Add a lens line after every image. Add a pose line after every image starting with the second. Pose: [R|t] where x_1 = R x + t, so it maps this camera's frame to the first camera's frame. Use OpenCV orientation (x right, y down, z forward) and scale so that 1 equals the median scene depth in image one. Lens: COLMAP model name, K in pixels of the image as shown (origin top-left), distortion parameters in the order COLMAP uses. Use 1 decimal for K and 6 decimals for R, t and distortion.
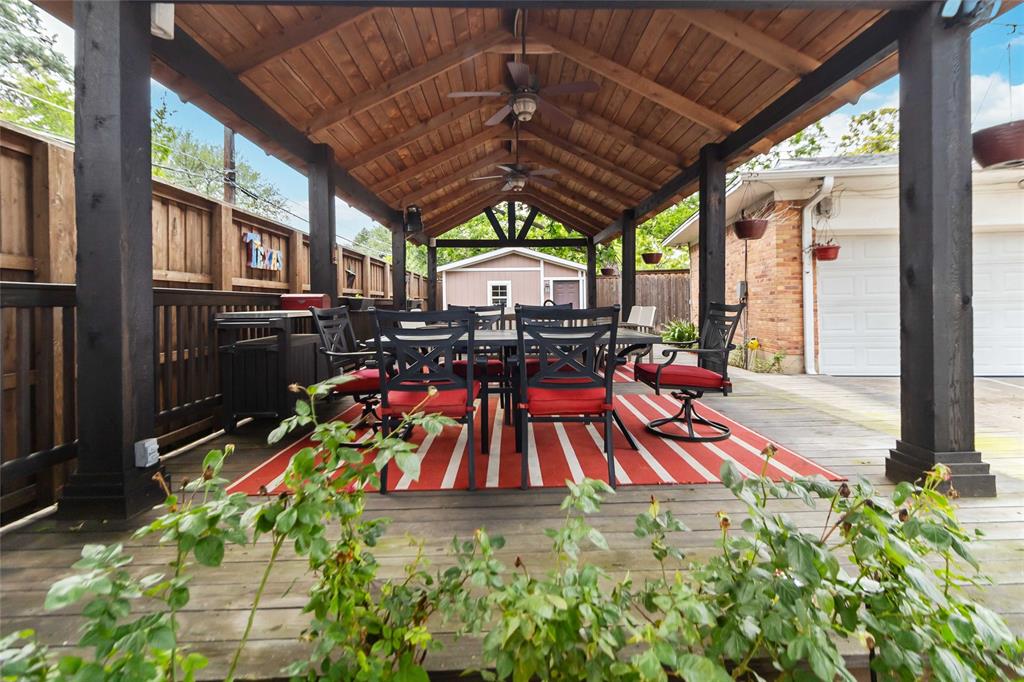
lens RADIAL K [[475.0, 0, 519.0], [0, 475.0, 315.9], [0, 0, 1]] dist [0.004048, 0.000451]
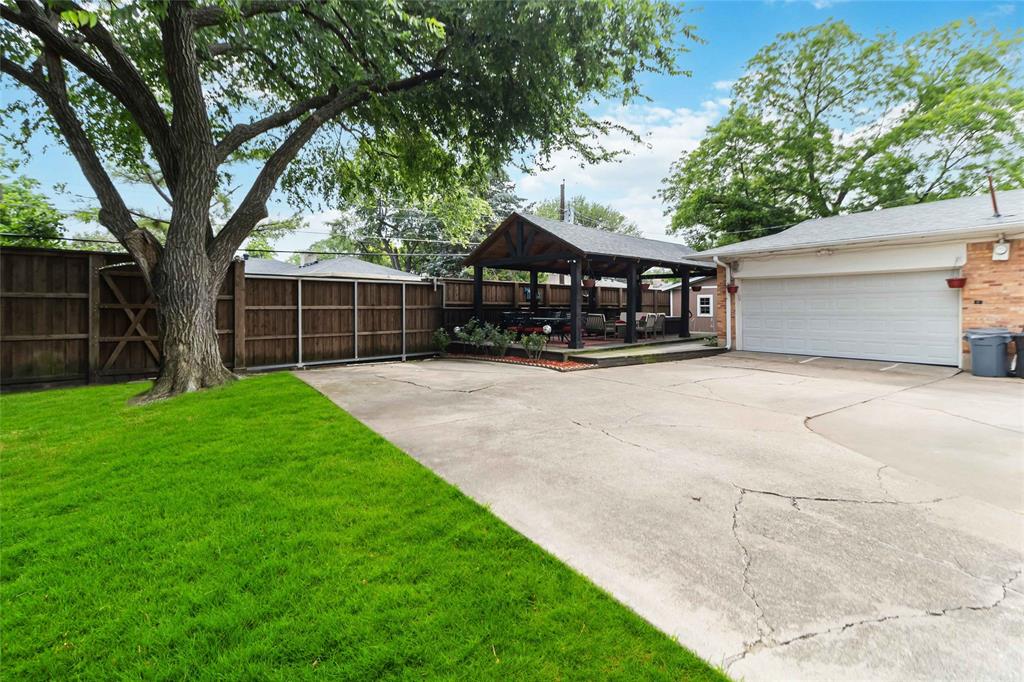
lens RADIAL K [[475.0, 0, 519.0], [0, 475.0, 315.9], [0, 0, 1]] dist [0.004048, 0.000451]
pose [[0.673108, 0.025129, -0.739117, 1.505261], [-0.025566, 0.999616, 0.010704, -0.015297], [0.739103, 0.011692, 0.673491, -1.031880]]
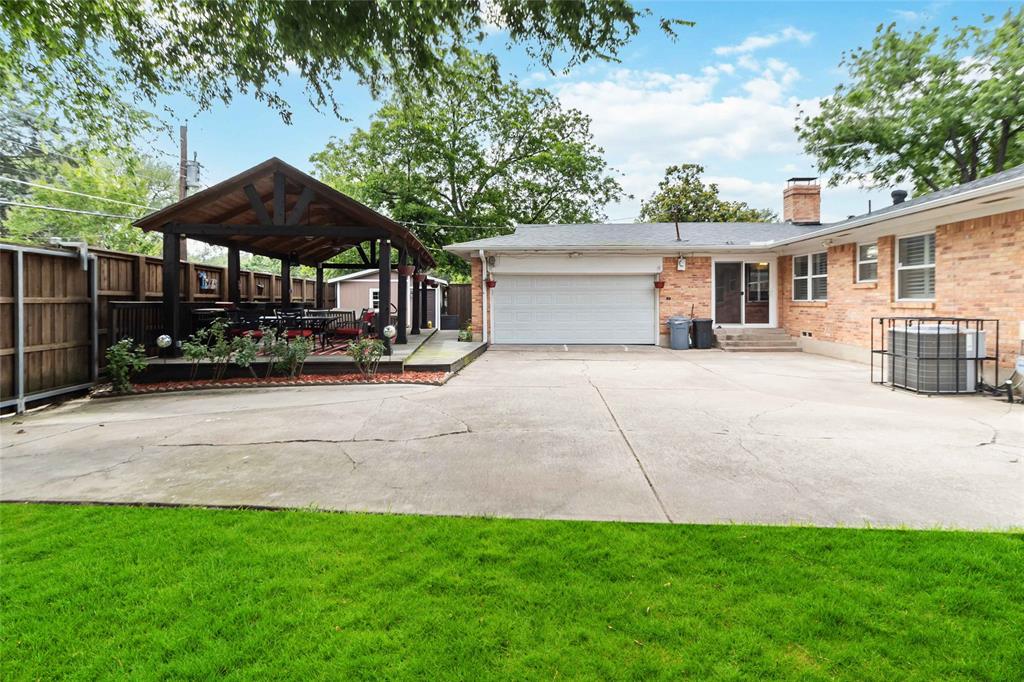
lens RADIAL K [[491.1, 0, 520.8], [0, 491.1, 304.1], [0, 0, 1]] dist [0.000531, -0.000008]
pose [[0.996585, 0.012793, 0.081577, 0.587569], [-0.011076, 0.999708, -0.021460, 0.000744], [-0.081828, 0.020483, 0.996436, -1.124367]]
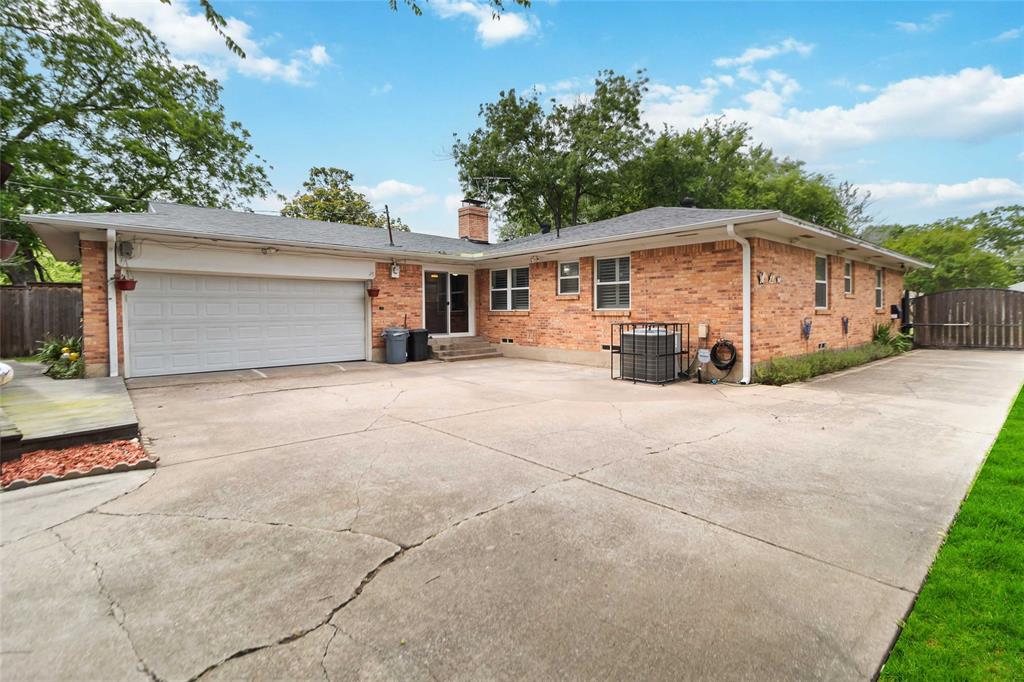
lens RADIAL K [[475.0, 0, 519.0], [0, 475.0, 315.9], [0, 0, 1]] dist [0.004048, 0.000451]
pose [[0.640529, 0.004510, 0.767921, 0.319104], [0.015299, 0.999709, -0.018633, -0.003102], [-0.767782, 0.023684, 0.640274, -0.677617]]
